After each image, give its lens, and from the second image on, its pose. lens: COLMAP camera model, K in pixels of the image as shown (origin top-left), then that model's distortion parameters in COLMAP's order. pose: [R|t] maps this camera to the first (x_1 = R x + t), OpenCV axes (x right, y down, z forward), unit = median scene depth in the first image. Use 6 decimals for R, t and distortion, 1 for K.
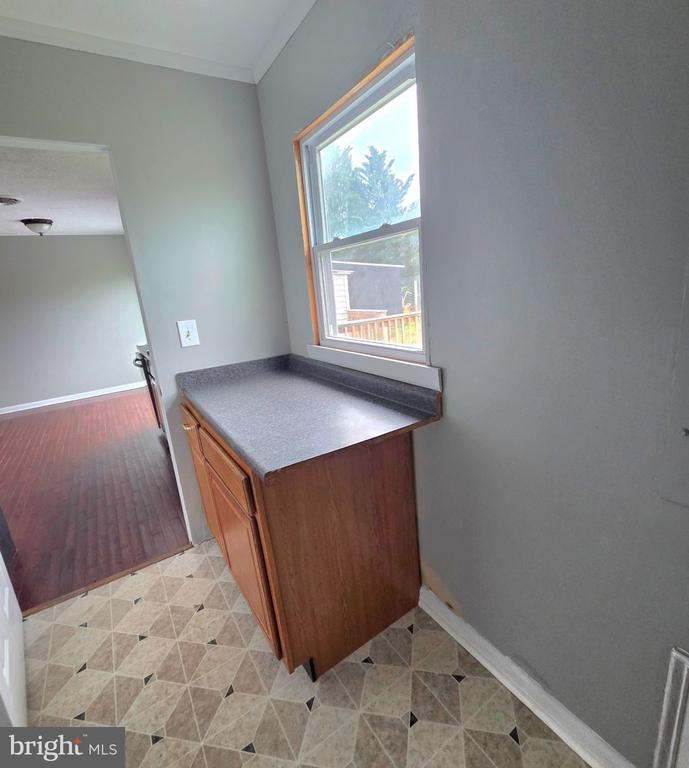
lens RADIAL K [[373.0, 0, 344.5], [0, 373.0, 384.0], [0, 0, 1]] dist [0.009404, -0.005137]
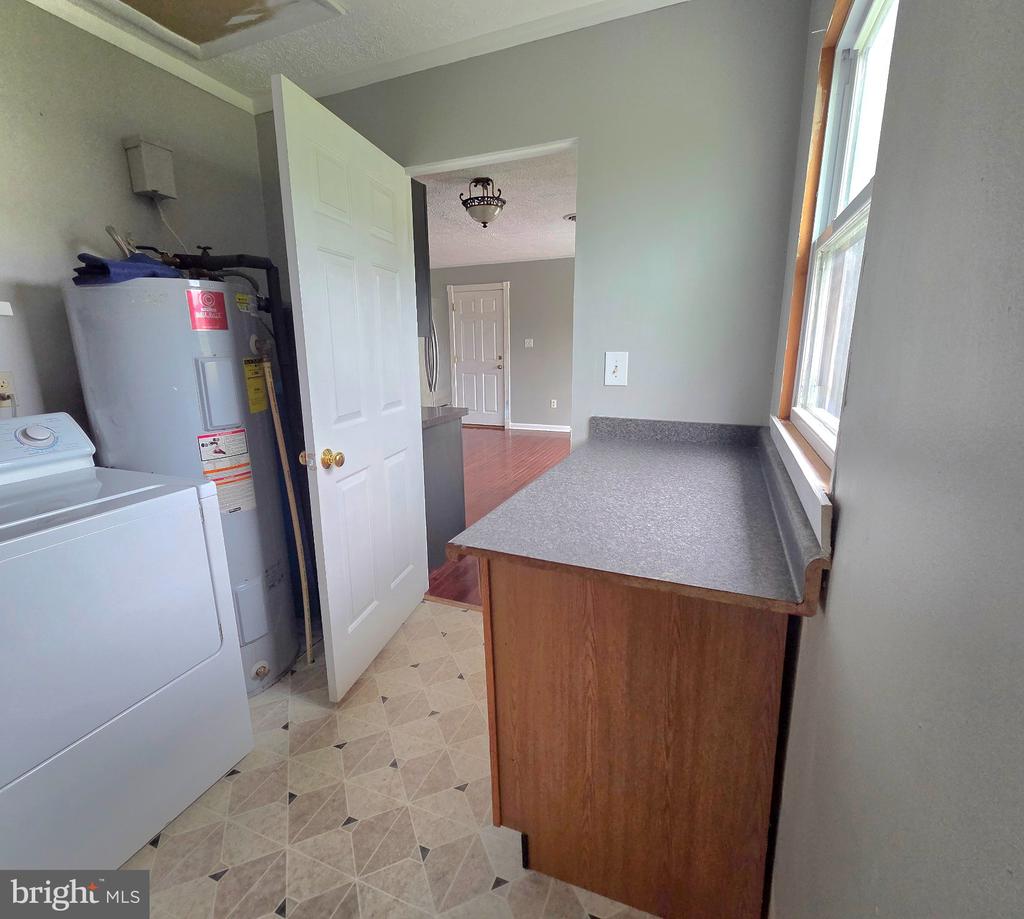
lens RADIAL K [[501.8, 0, 512.0], [0, 501.8, 459.5], [0, 0, 1]] dist [0.033631, -0.027390]
pose [[0.568146, 0.268007, -0.778063, 0.460593], [-0.249246, 0.957114, 0.147681, -0.082075], [0.784274, 0.110025, 0.610580, 0.324691]]
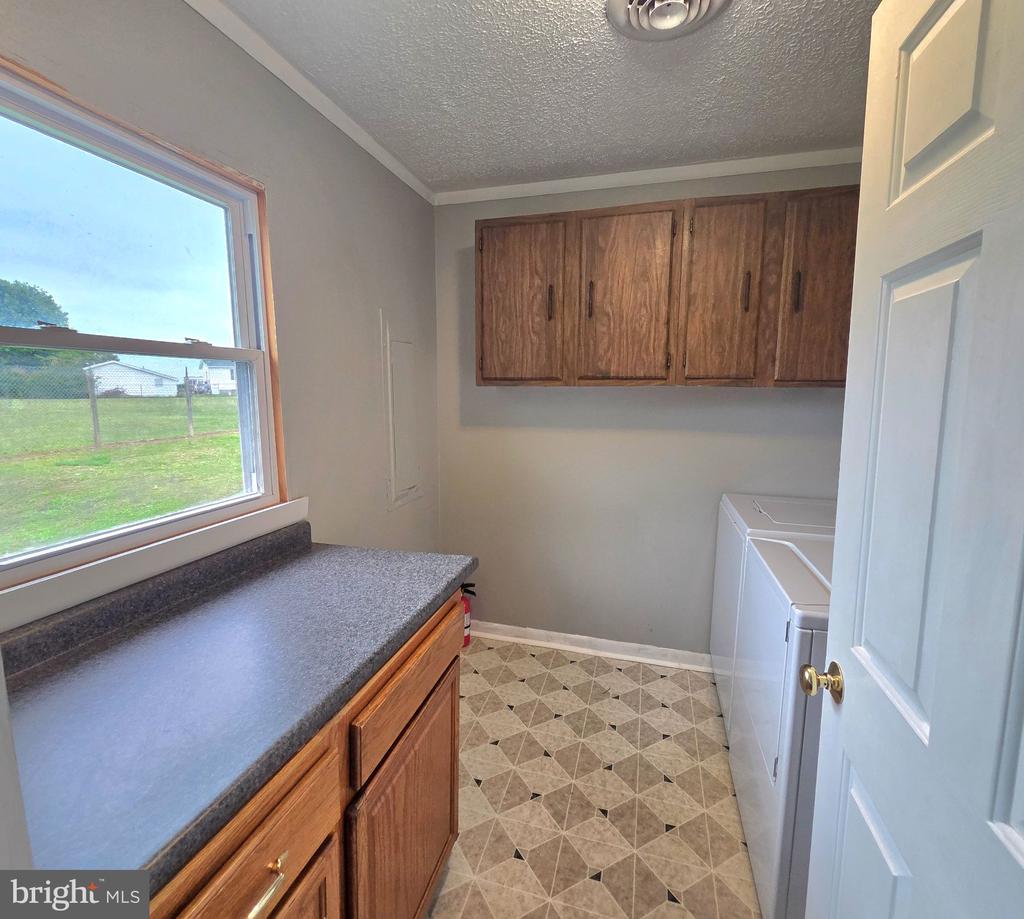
lens RADIAL K [[497.3, 0, 509.0], [0, 497.3, 458.2], [0, 0, 1]] dist [0.009404, -0.005137]
pose [[-0.657339, -0.018817, 0.753360, -1.105741], [0.247243, 0.938969, 0.239183, -0.318176], [-0.711882, 0.343487, -0.612568, 1.326678]]
